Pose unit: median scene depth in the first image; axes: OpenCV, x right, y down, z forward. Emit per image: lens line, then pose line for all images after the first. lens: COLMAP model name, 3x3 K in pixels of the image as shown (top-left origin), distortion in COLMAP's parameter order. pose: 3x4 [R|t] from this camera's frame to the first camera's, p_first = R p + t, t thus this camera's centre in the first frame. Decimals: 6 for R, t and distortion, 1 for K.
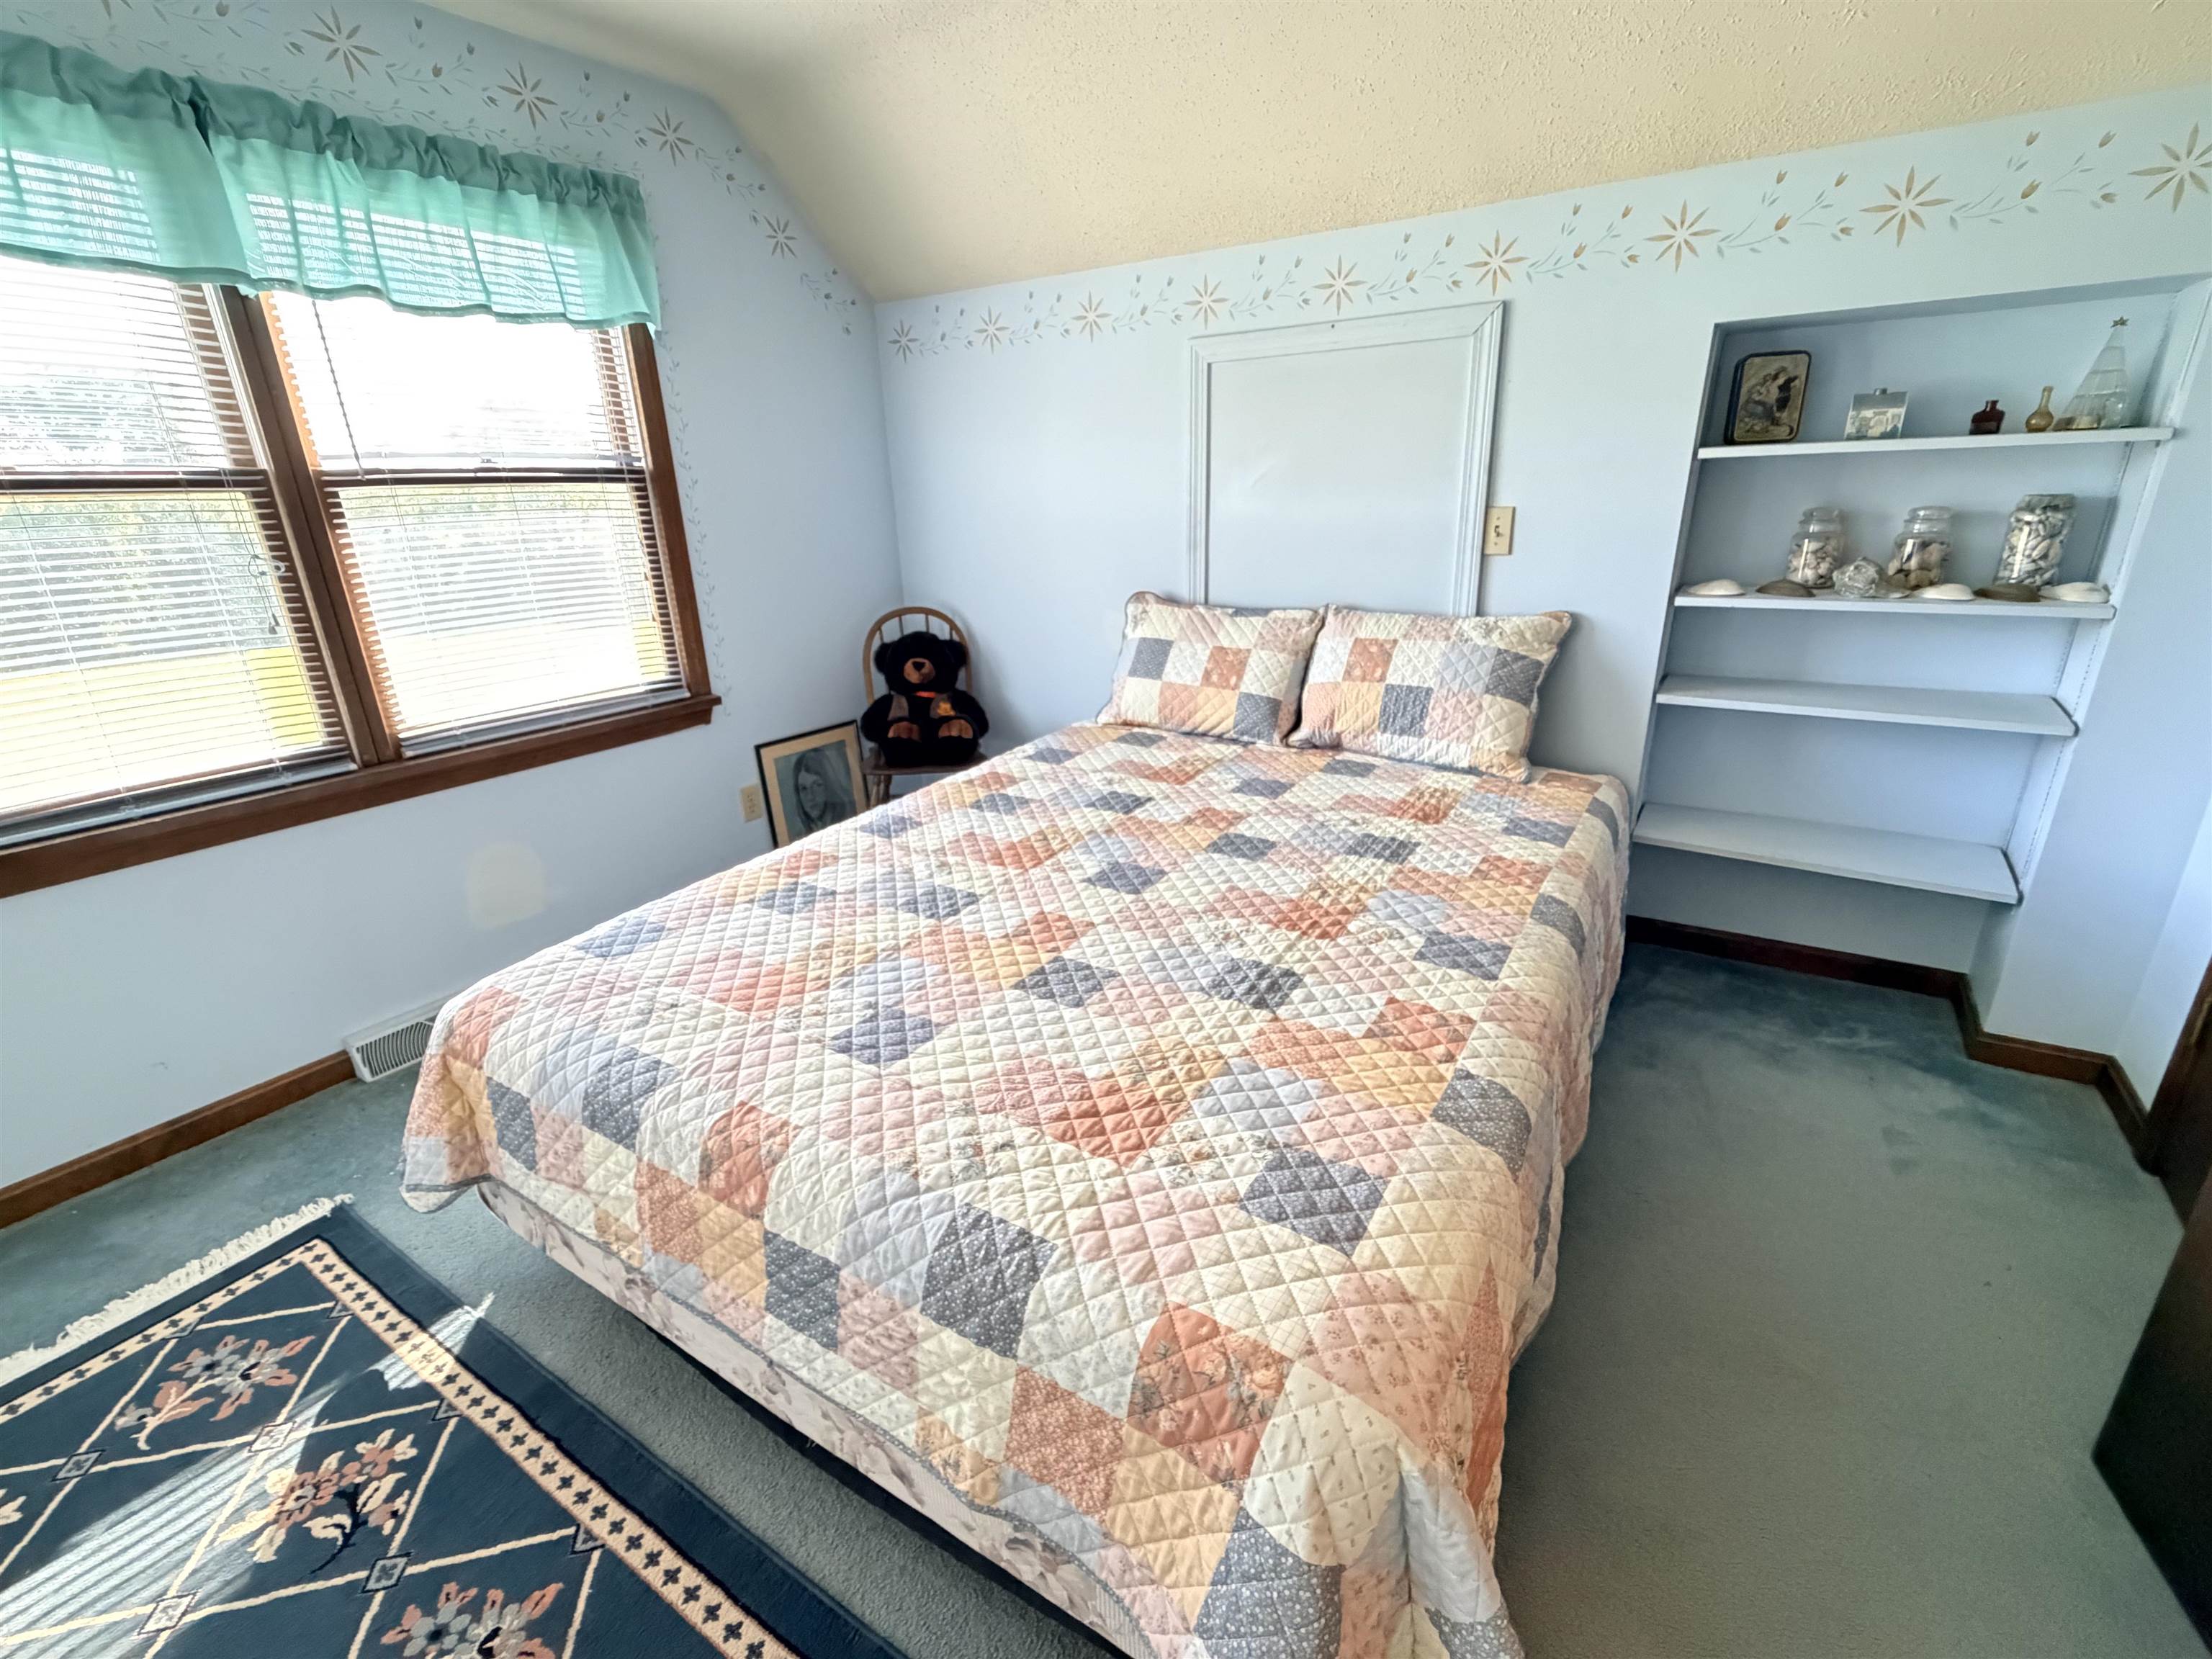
lens RADIAL K [[969.6, 0, 1103.2], [0, 969.6, 833.9], [0, 0, 1]] dist [-0.000336, 0.000404]
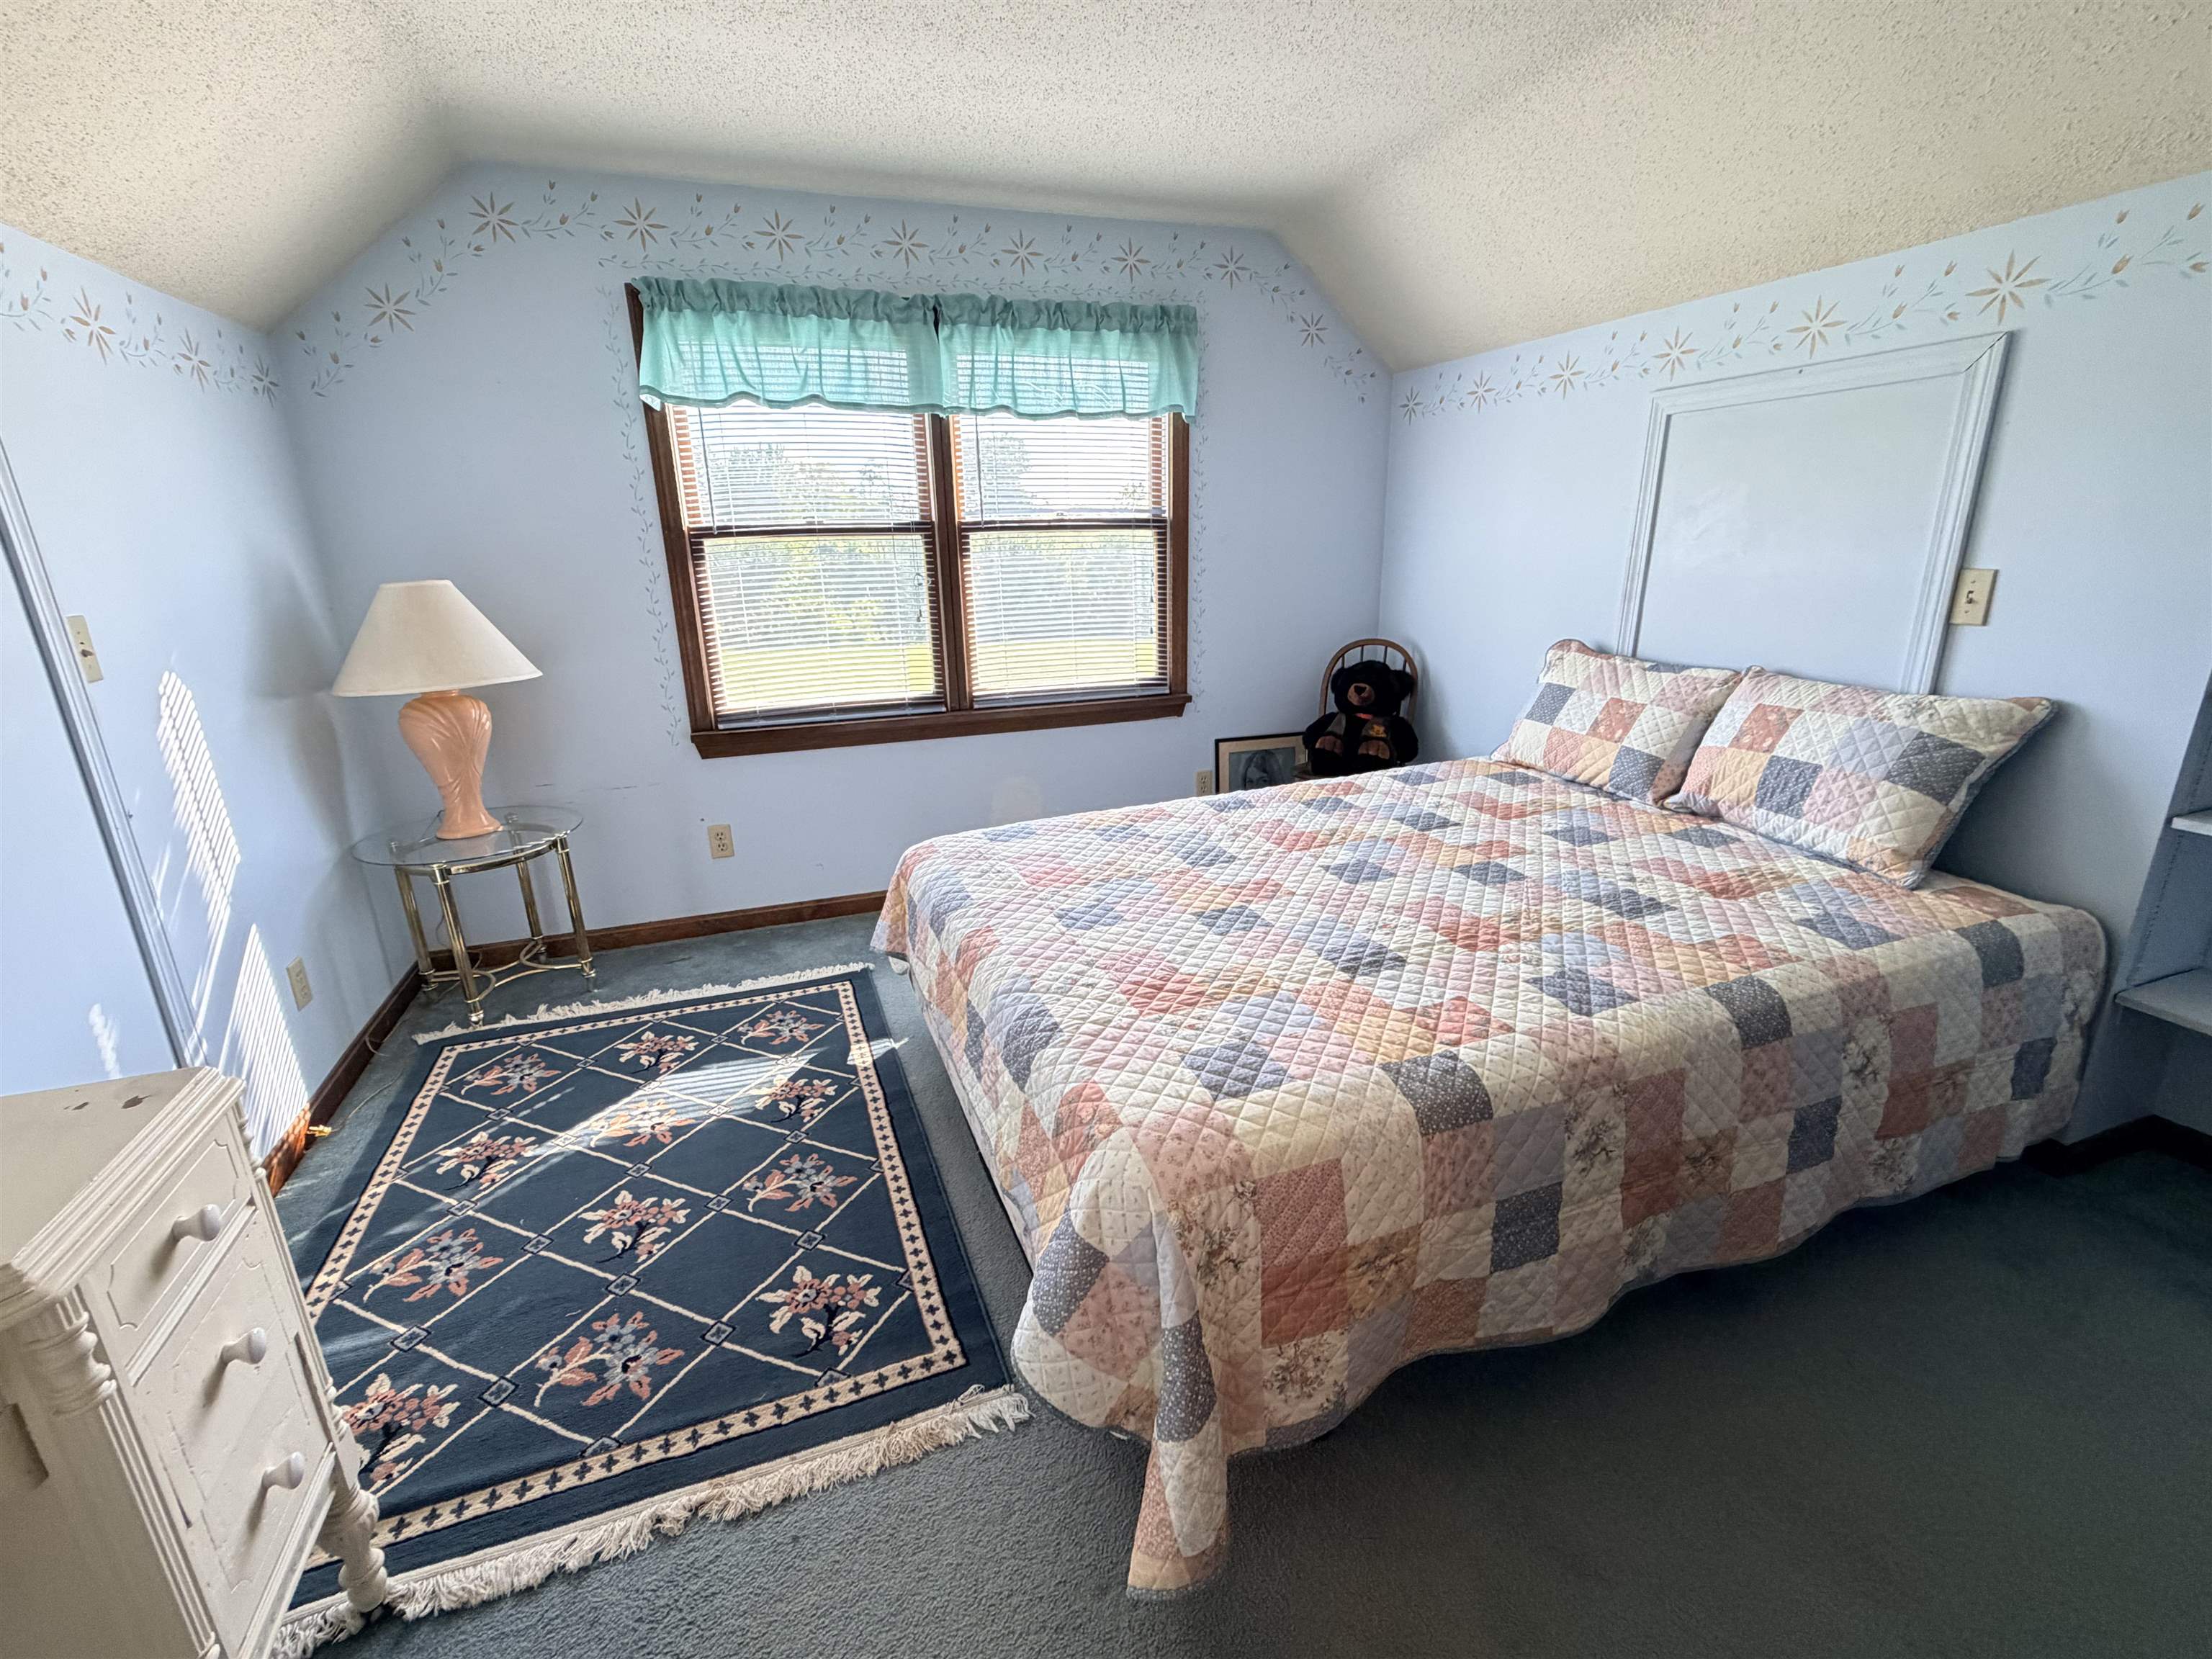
lens RADIAL K [[969.6, 0, 1103.2], [0, 969.6, 833.9], [0, 0, 1]] dist [-0.000336, 0.000404]
pose [[0.798591, 0.189536, -0.571252, 0.365860], [-0.207698, 0.977602, 0.034005, 0.020504], [0.564902, 0.091491, 0.820070, -0.116287]]
